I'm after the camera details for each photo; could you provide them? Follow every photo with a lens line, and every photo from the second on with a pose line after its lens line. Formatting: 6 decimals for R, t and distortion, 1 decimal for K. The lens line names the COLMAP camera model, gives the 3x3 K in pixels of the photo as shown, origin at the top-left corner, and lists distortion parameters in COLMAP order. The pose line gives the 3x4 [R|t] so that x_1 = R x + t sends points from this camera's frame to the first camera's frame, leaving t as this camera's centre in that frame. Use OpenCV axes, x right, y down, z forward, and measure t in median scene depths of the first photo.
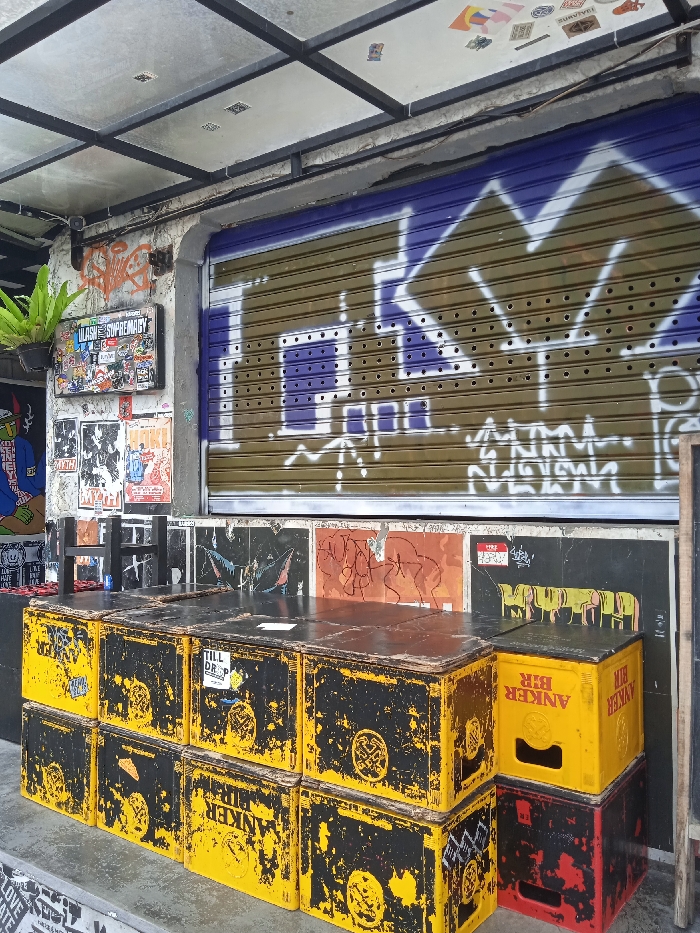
lens RADIAL K [[775.8, 0, 345.1], [0, 775.8, 464.7], [0, 0, 1]] dist [0.026860, -0.025887]
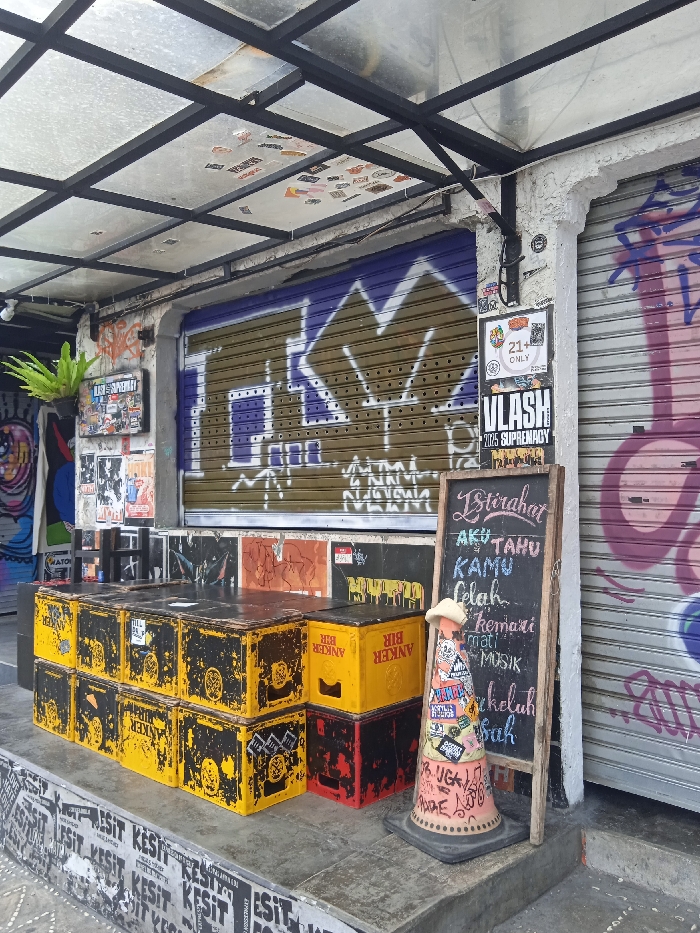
lens RADIAL K [[775.8, 0, 345.1], [0, 775.8, 464.7], [0, 0, 1]] dist [0.026860, -0.025887]
pose [[0.991117, -0.011544, -0.132491, 0.356005], [0.010189, 0.999889, -0.010898, -0.030900], [0.132602, 0.009452, 0.991124, -0.356725]]
